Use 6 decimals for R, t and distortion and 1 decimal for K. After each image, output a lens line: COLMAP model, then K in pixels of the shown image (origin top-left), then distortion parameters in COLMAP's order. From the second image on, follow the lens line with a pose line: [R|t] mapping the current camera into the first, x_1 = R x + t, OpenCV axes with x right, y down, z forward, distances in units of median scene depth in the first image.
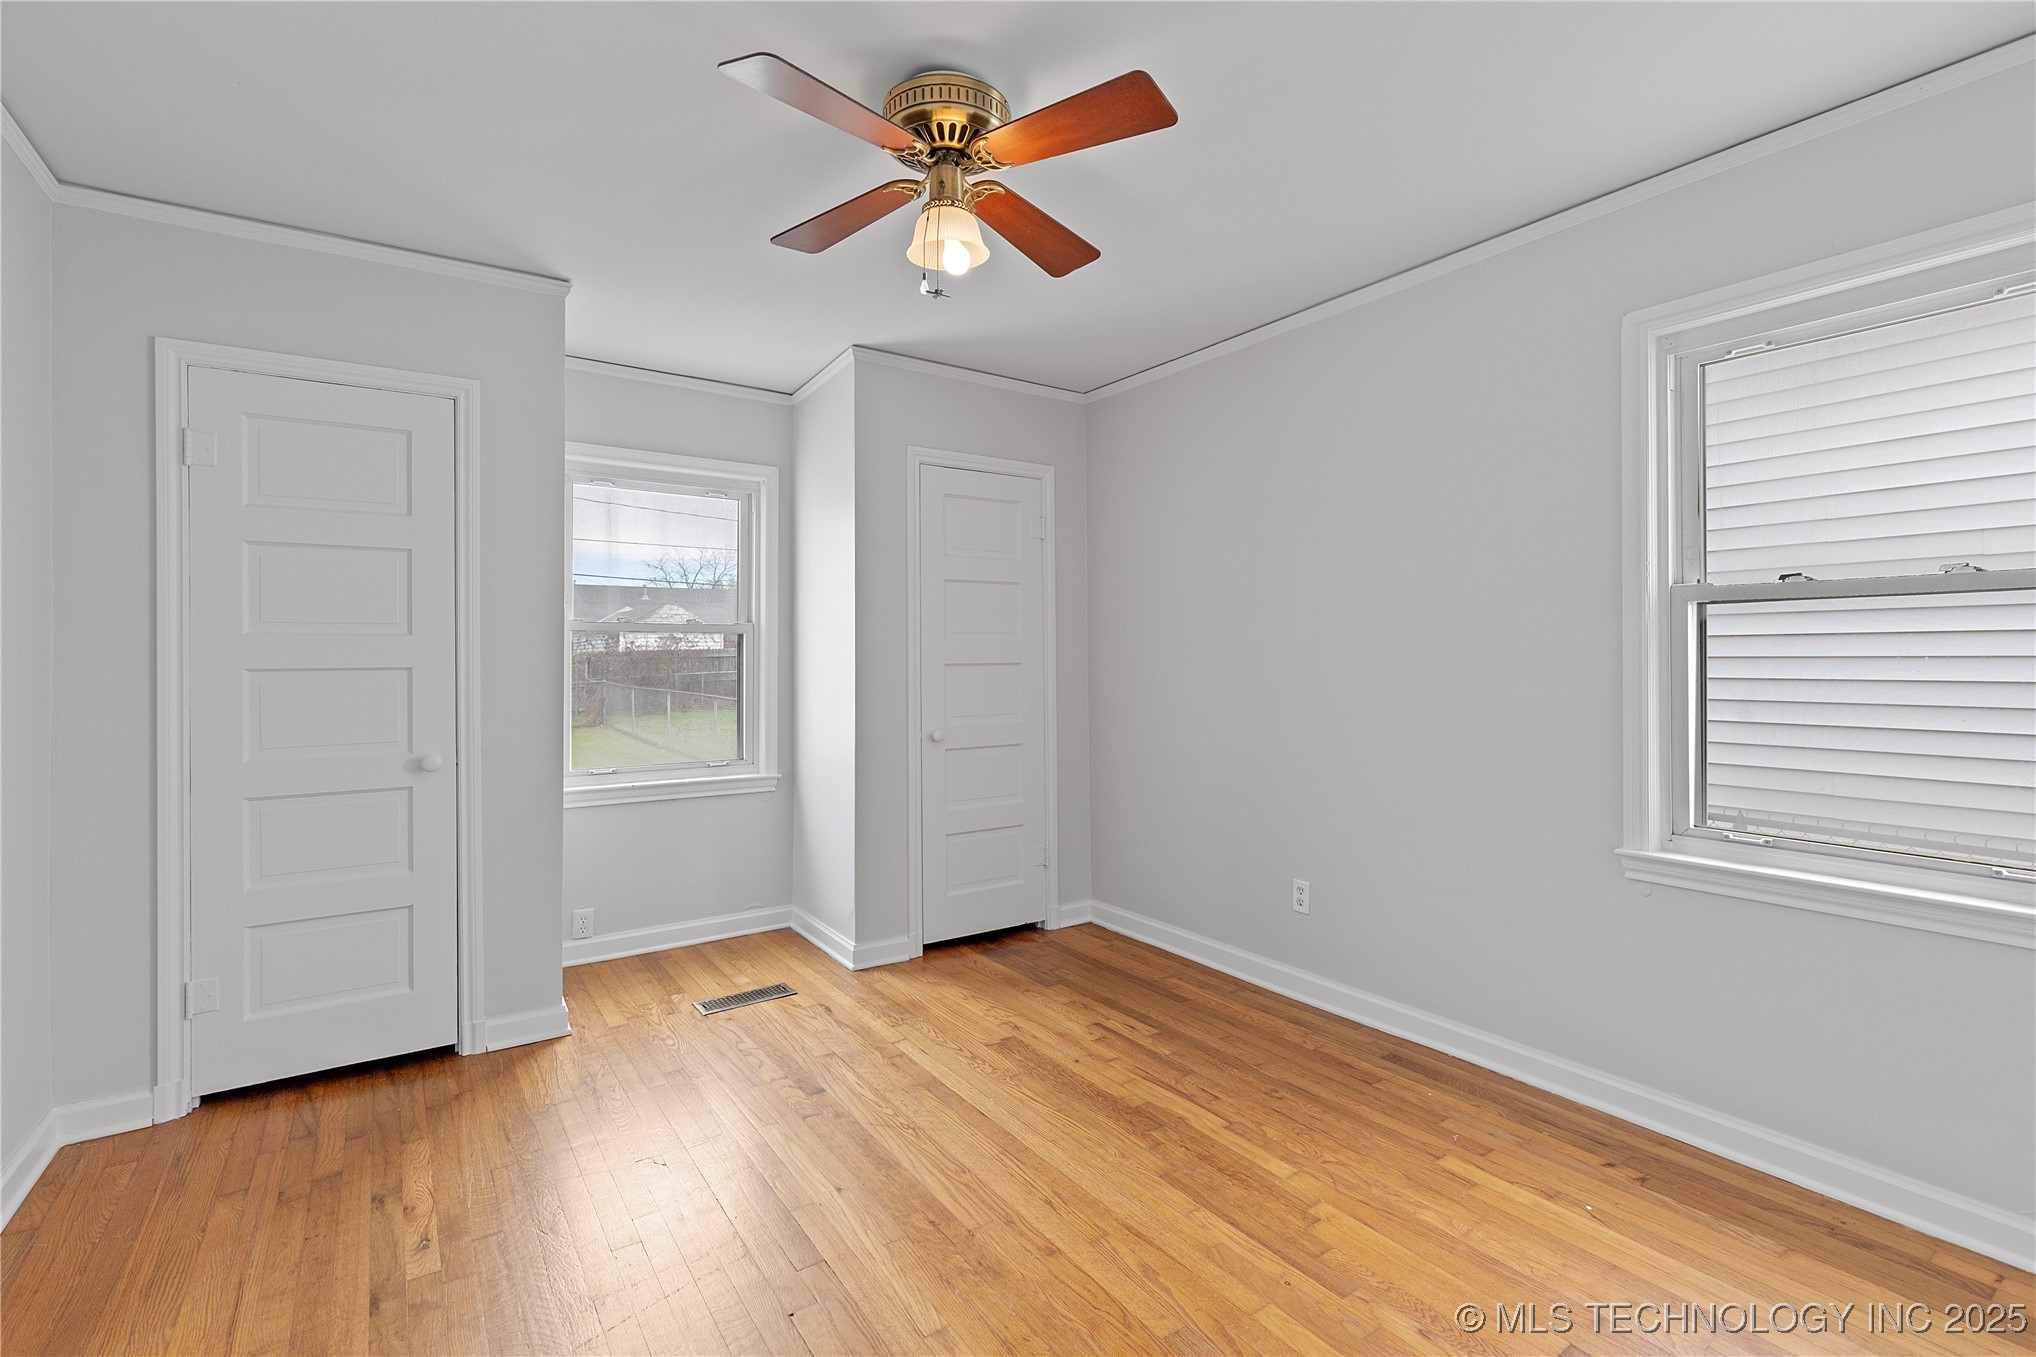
lens RADIAL K [[924.5, 0, 1032.3], [0, 924.5, 657.3], [0, 0, 1]] dist [0.002058, -0.000494]
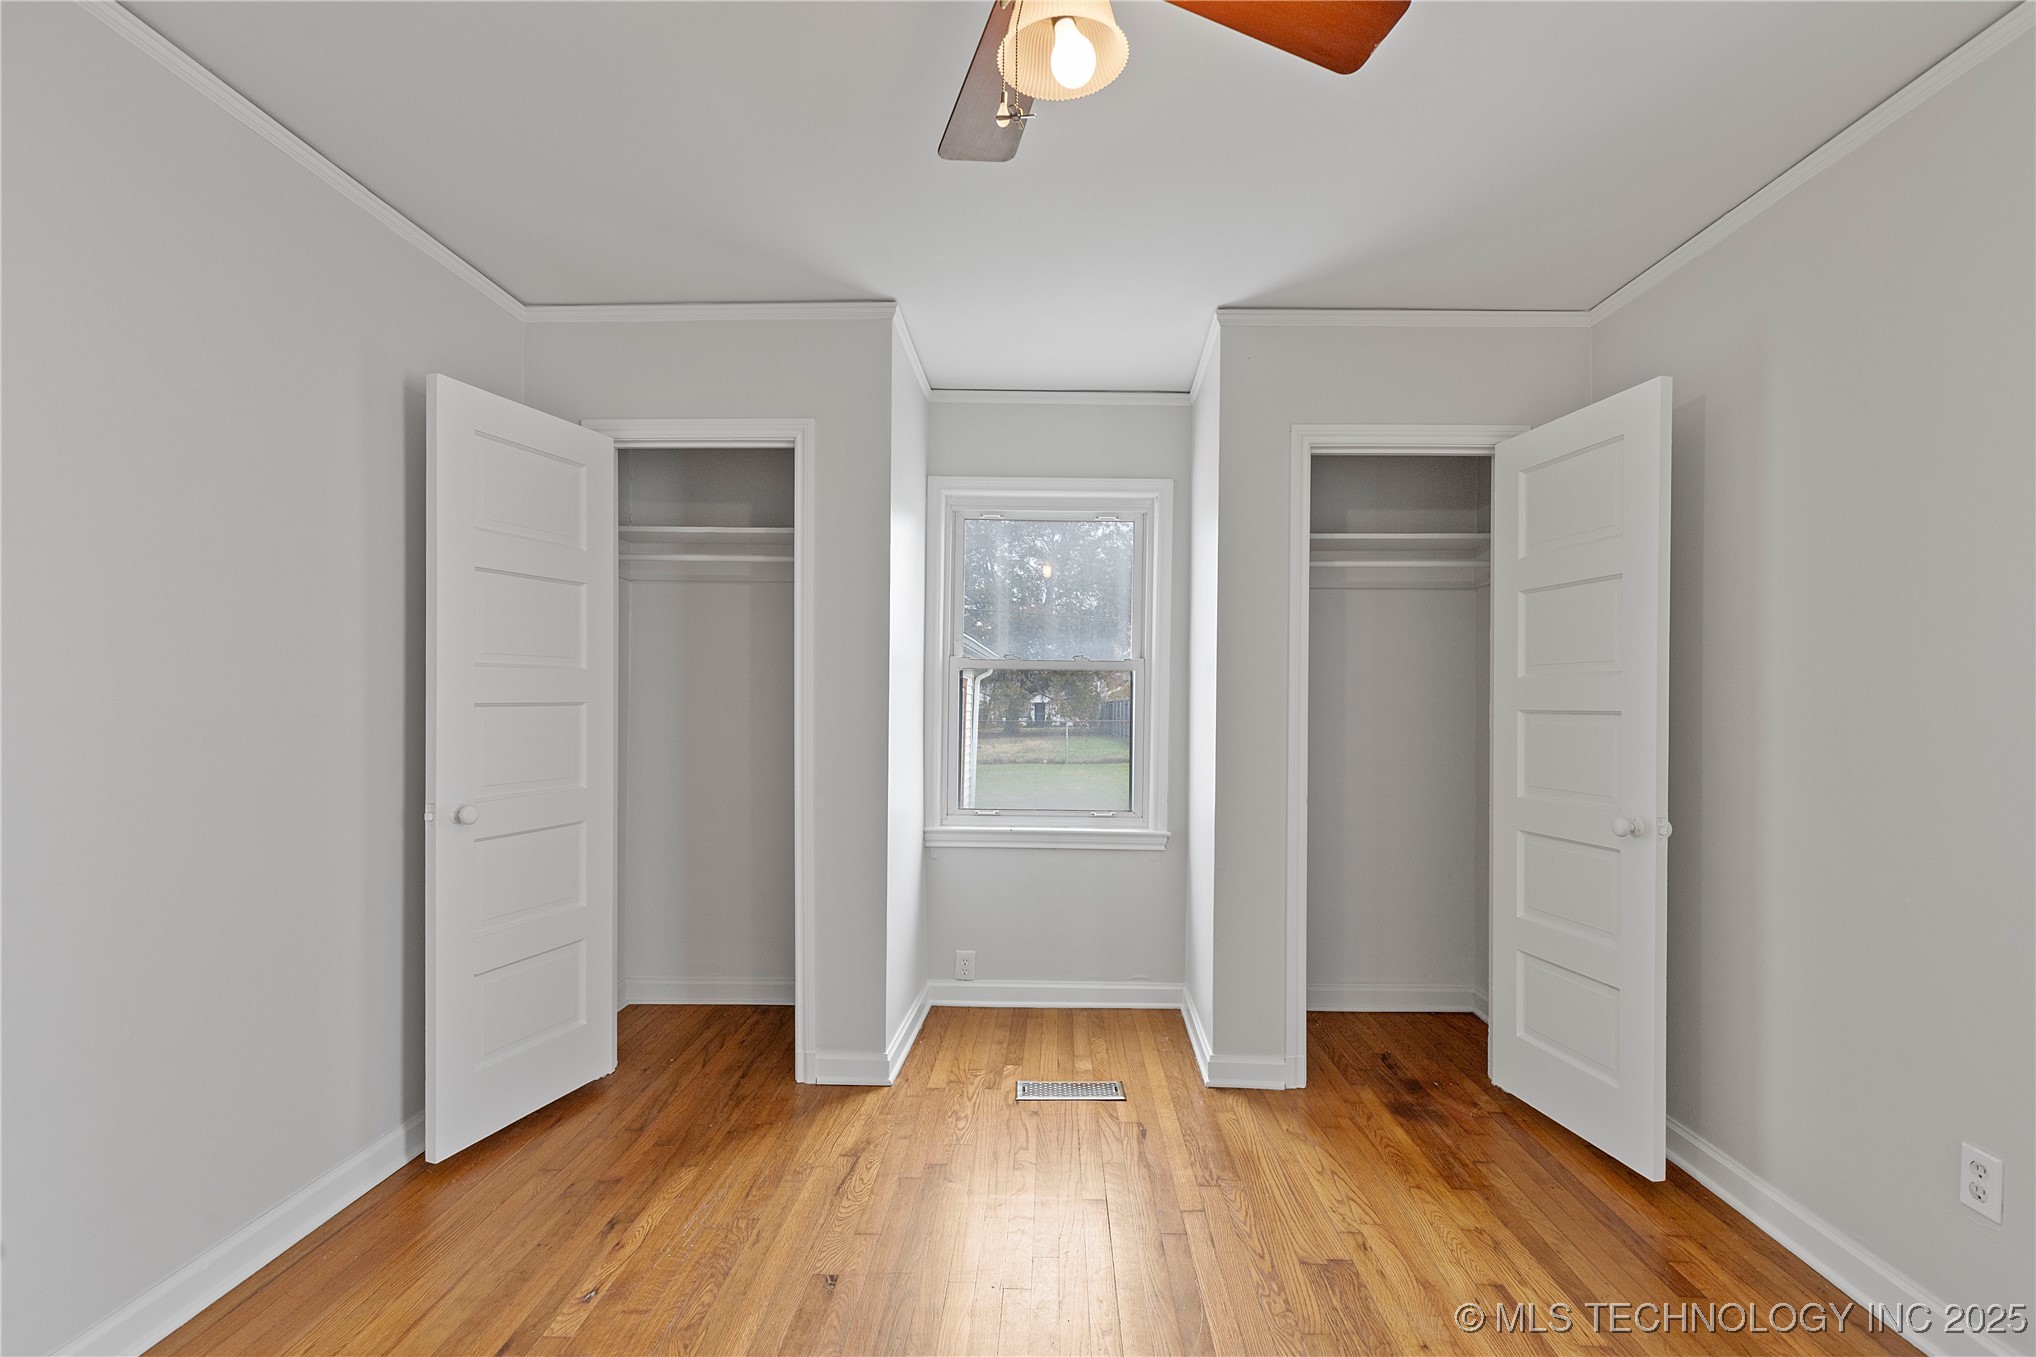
lens RADIAL K [[916.1, 0, 1038.1], [0, 916.1, 697.3], [0, 0, 1]] dist [0.004698, -0.000597]
pose [[0.812214, 0.013457, -0.583204, 0.161361], [-0.013880, 0.999897, 0.003742, -0.002005], [0.583194, 0.005055, 0.812317, 0.284312]]
